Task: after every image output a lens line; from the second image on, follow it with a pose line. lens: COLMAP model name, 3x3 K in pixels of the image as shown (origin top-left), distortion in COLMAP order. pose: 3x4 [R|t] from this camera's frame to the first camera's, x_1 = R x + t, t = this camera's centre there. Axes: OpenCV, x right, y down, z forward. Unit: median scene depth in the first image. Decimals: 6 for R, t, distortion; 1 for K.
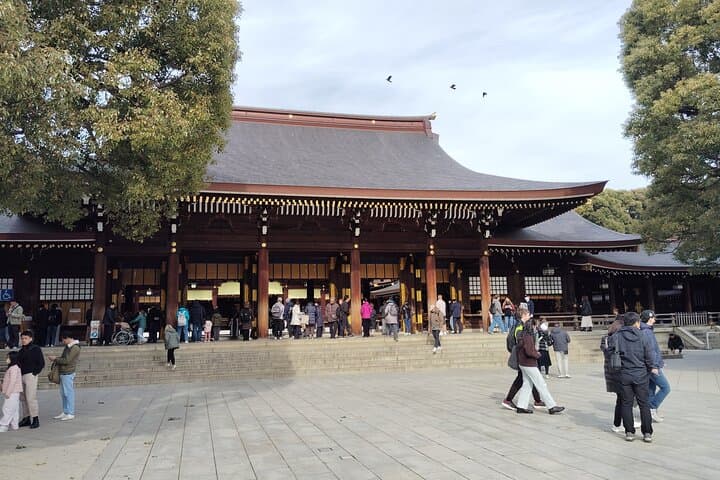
lens RADIAL K [[591.9, 0, 360.0], [0, 591.9, 240.0], [0, 0, 1]] dist [0.086499, -0.000817]
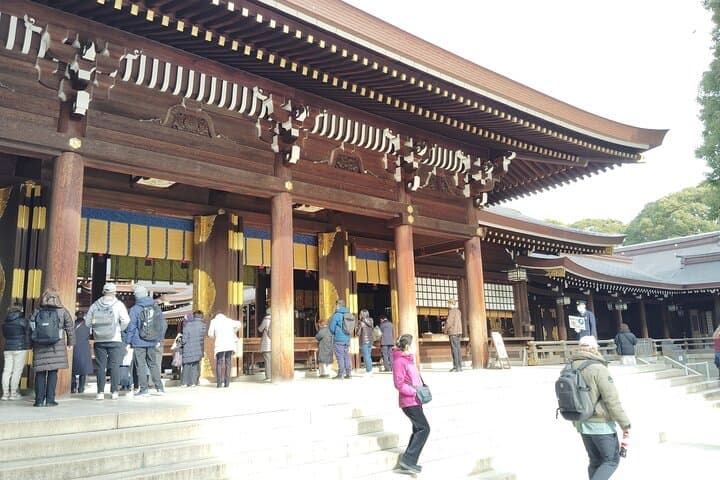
lens RADIAL K [[591.9, 0, 360.0], [0, 591.9, 240.0], [0, 0, 1]] dist [0.086499, -0.000817]
pose [[0.908628, 0.077881, 0.410279, -0.137919], [-0.054972, 0.996213, -0.067363, 0.078275], [-0.413972, 0.038654, 0.909469, 0.533941]]
